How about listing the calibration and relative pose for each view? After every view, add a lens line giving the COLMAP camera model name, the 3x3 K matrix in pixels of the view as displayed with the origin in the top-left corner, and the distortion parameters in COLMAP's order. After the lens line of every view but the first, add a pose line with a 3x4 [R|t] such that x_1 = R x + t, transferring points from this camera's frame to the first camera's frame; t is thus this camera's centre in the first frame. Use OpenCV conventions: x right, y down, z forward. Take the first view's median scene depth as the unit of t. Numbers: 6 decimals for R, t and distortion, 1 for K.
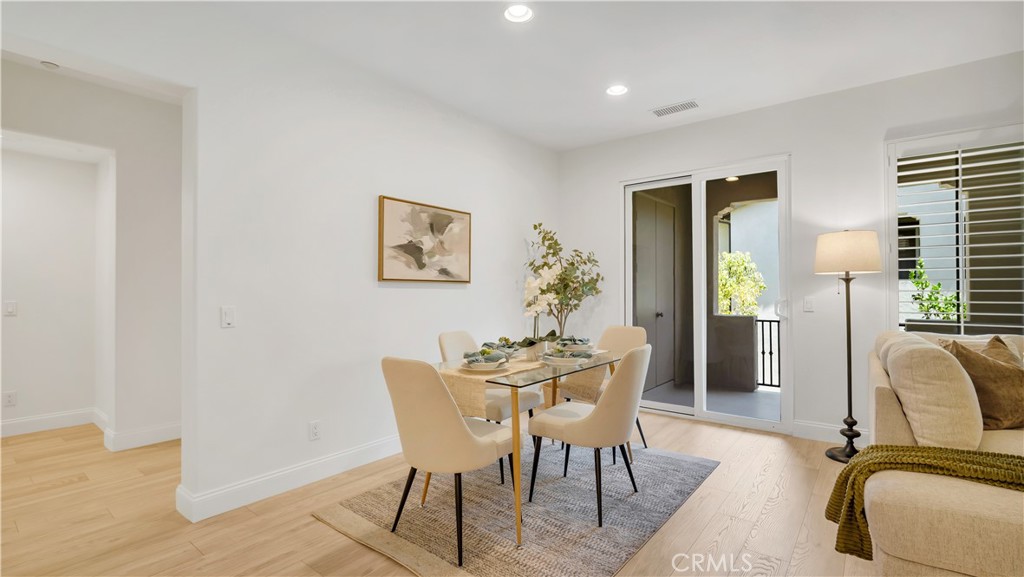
lens RADIAL K [[459.7, 0, 512.0], [0, 459.7, 288.5], [0, 0, 1]] dist [-0.002515, -0.000177]
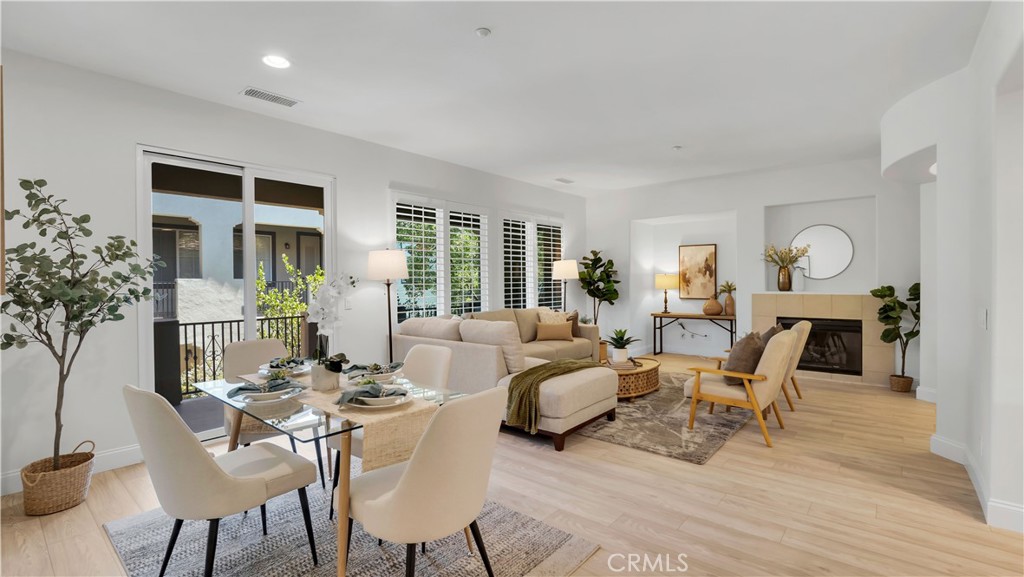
lens RADIAL K [[459.7, 0, 512.0], [0, 459.7, 288.5], [0, 0, 1]] dist [-0.002515, -0.000177]
pose [[0.036215, -0.017082, 0.999198, -0.558445], [0.002567, 0.999852, 0.017001, -0.025700], [-0.999341, 0.001949, 0.036253, 0.498731]]
